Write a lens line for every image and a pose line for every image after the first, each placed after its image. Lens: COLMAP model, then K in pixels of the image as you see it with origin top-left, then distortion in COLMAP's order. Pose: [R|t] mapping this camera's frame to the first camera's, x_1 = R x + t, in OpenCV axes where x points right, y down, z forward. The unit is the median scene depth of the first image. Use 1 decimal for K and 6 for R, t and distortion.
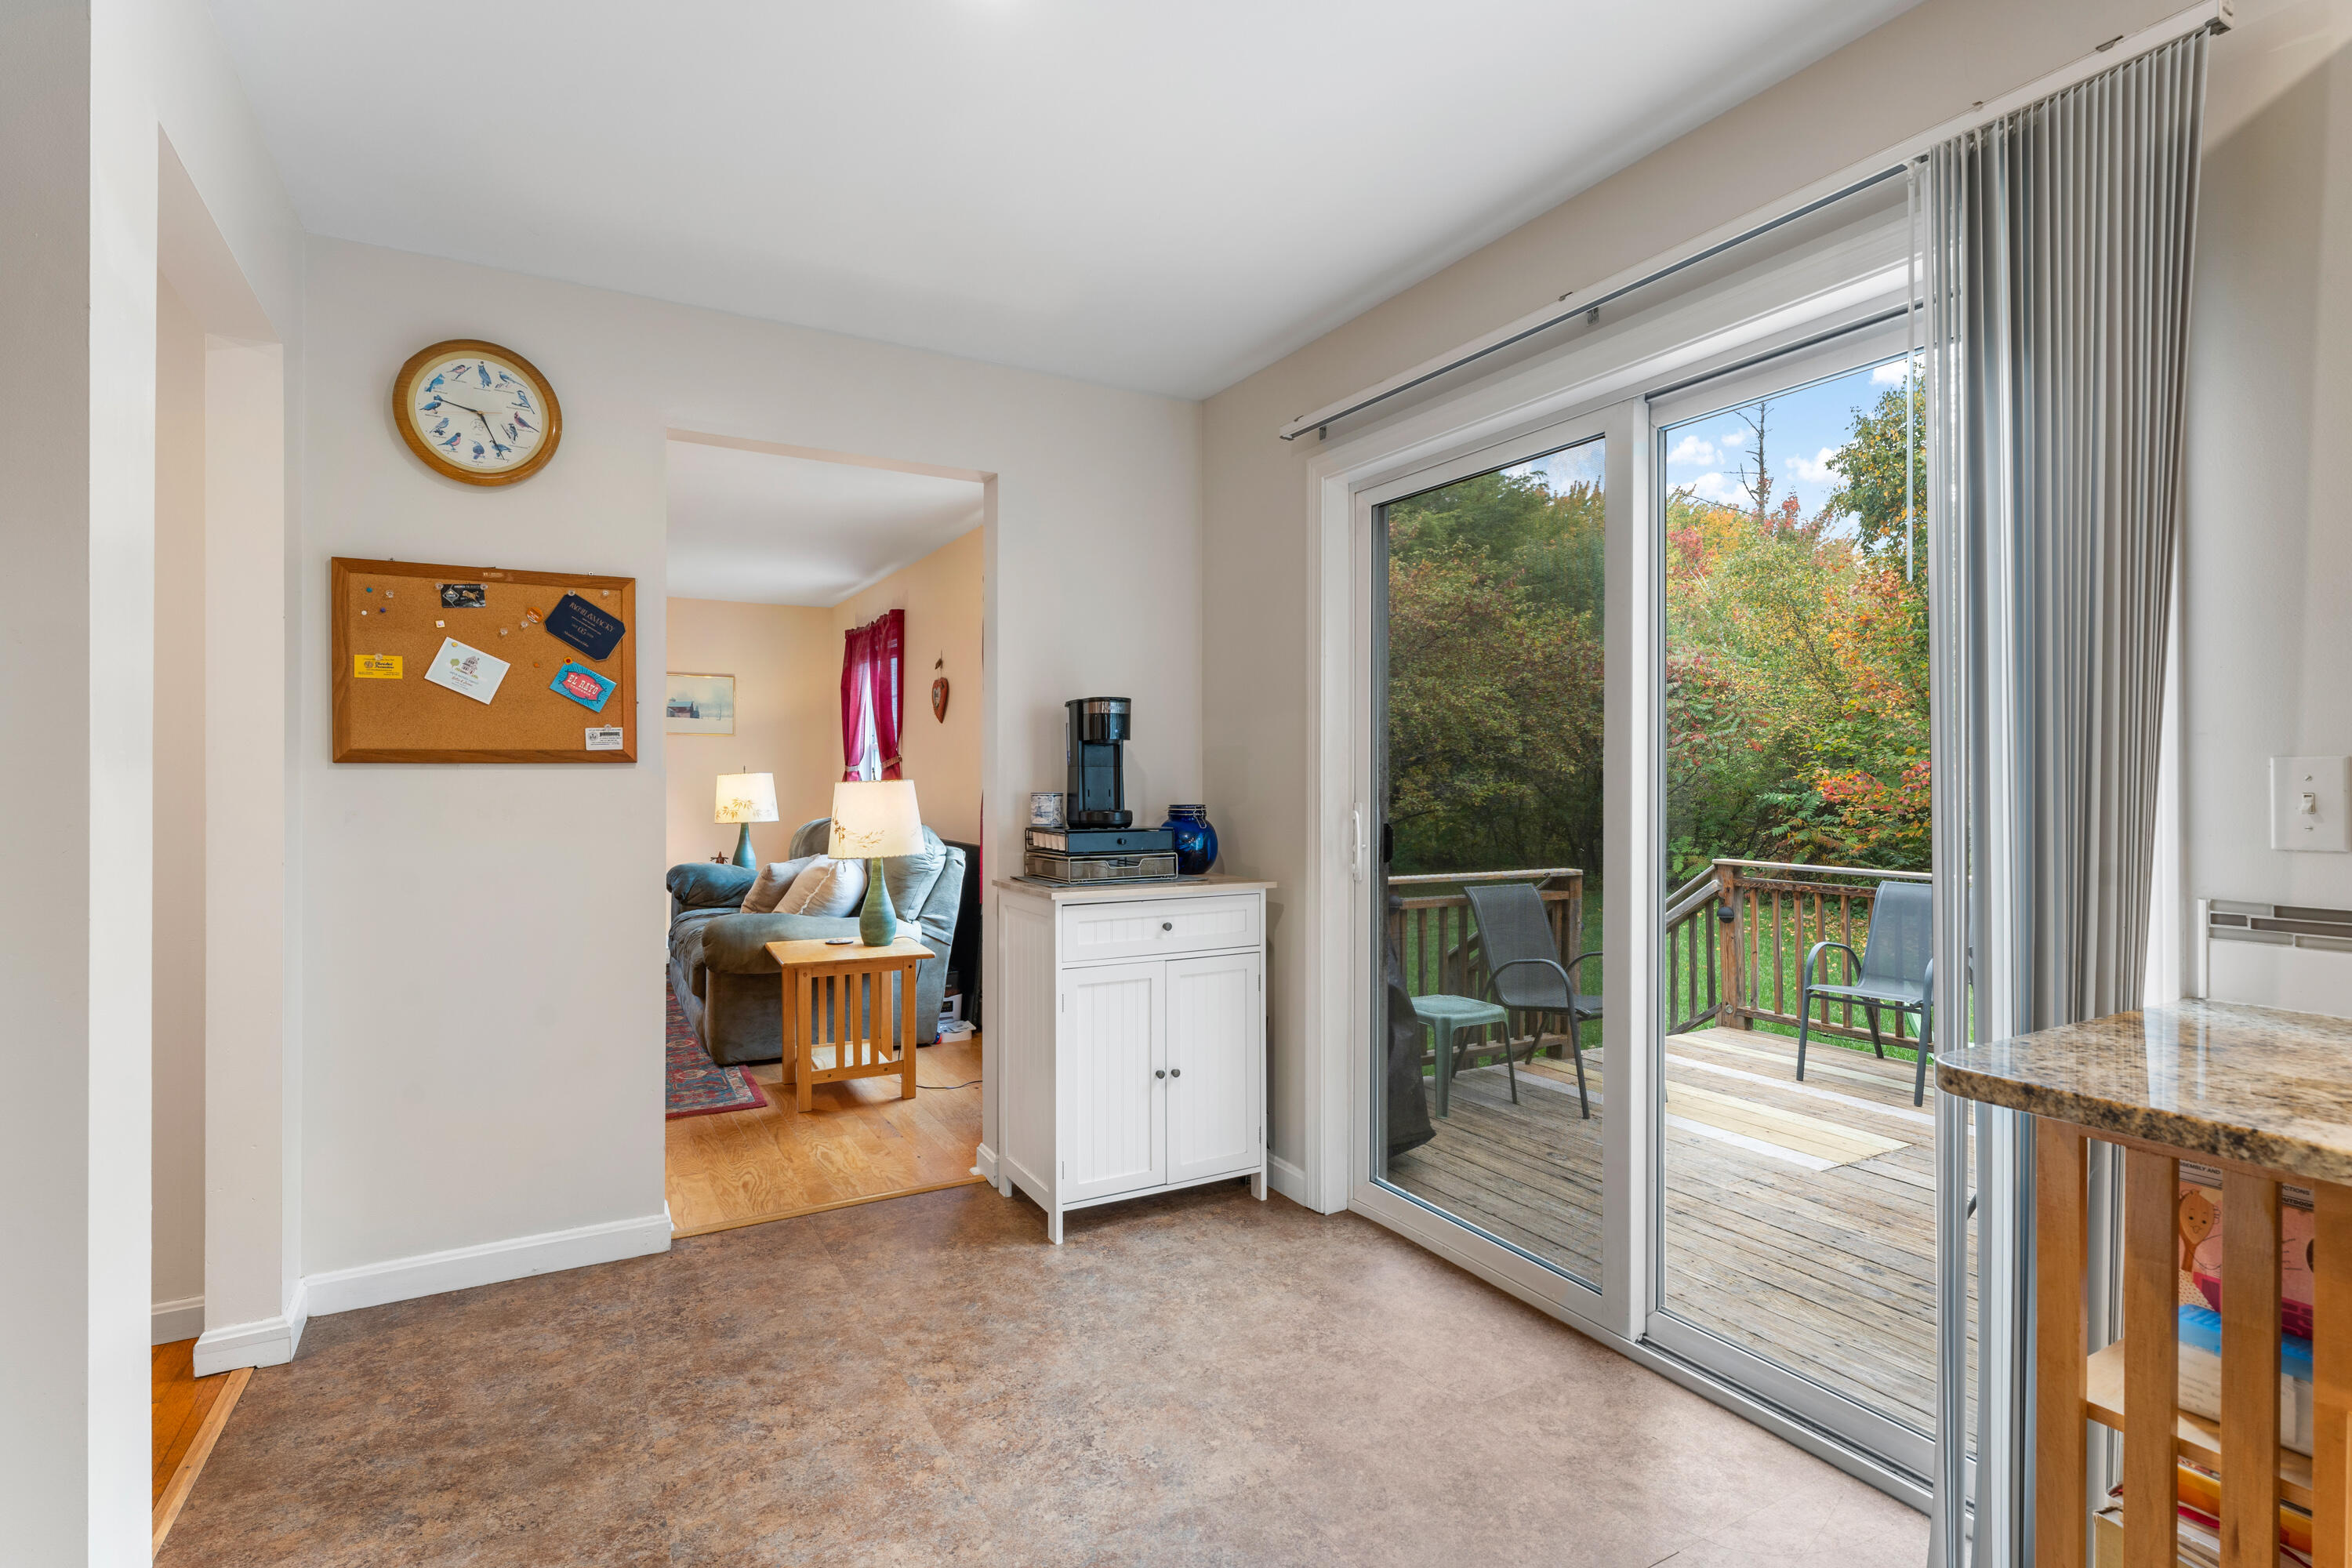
lens RADIAL K [[1165.3, 0, 1164.6], [0, 1165.3, 777.9], [0, 0, 1]] dist [0.000785, 0.001281]
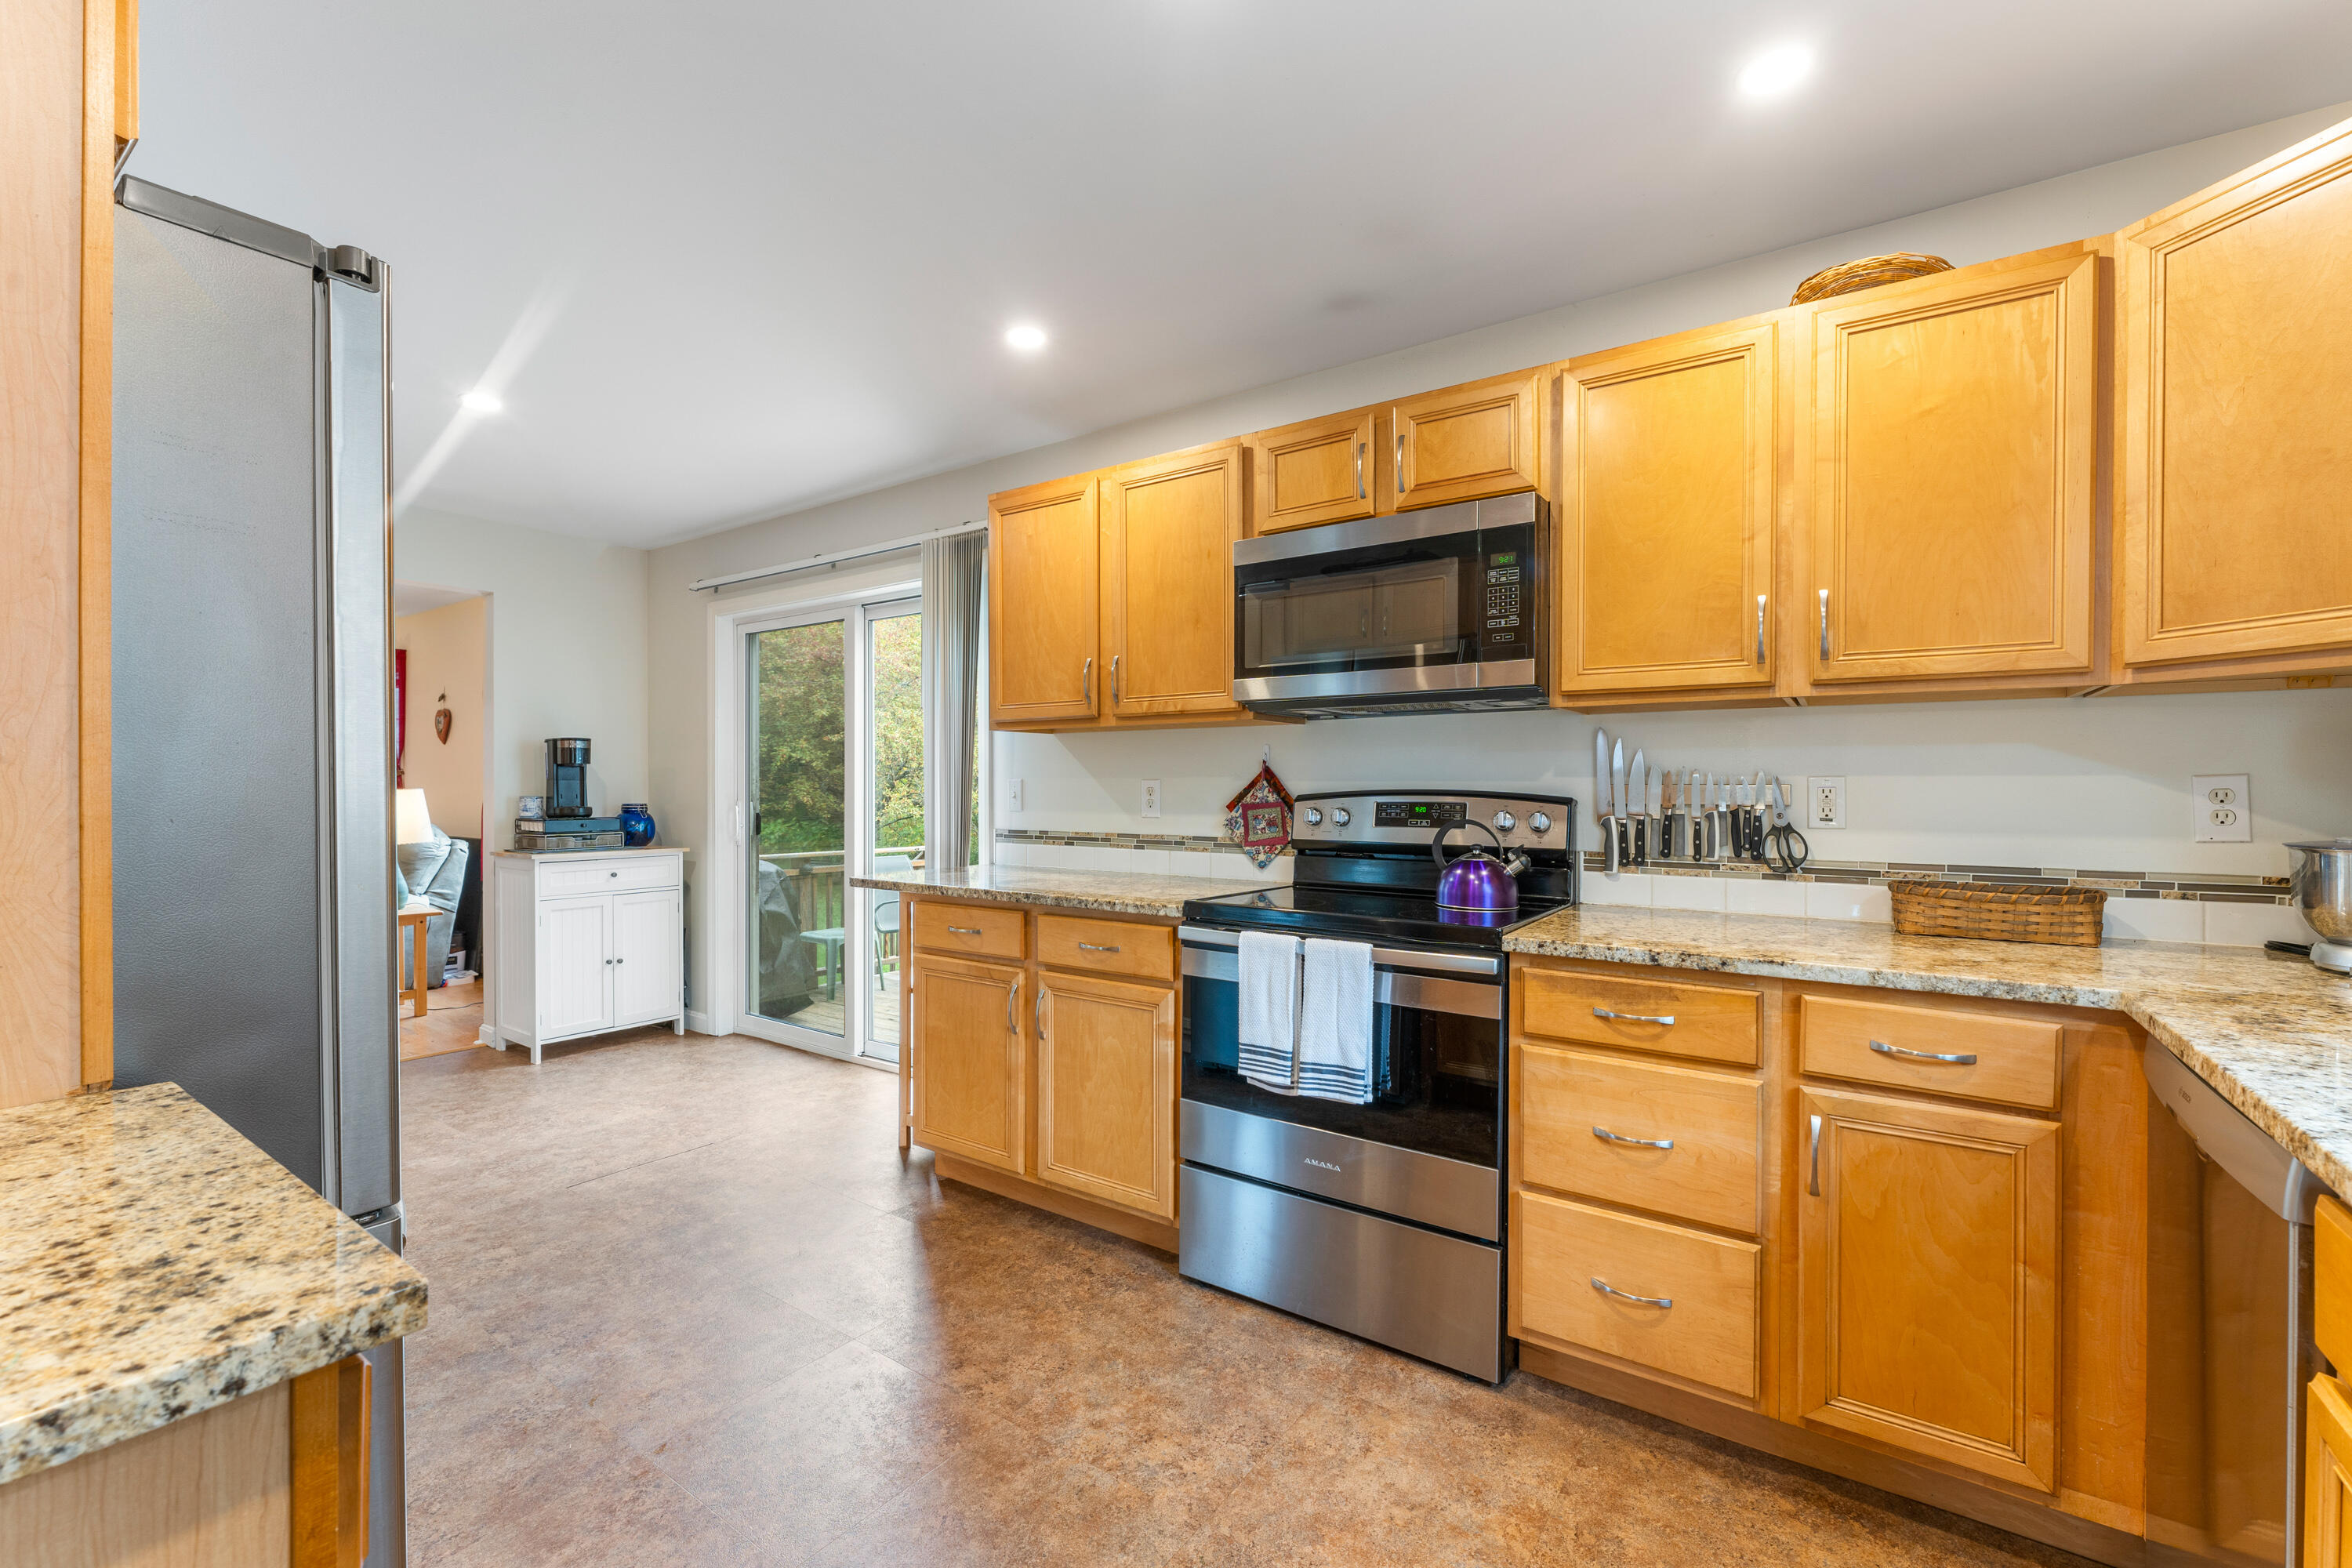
lens RADIAL K [[993.9, 0, 1175.7], [0, 993.9, 794.5], [0, 0, 1]] dist [-0.002695, -0.000159]
pose [[0.899314, -0.002149, 0.437297, 0.099711], [-0.000141, 0.999986, 0.005204, 0.003052], [-0.437303, -0.004741, 0.899302, -0.617717]]
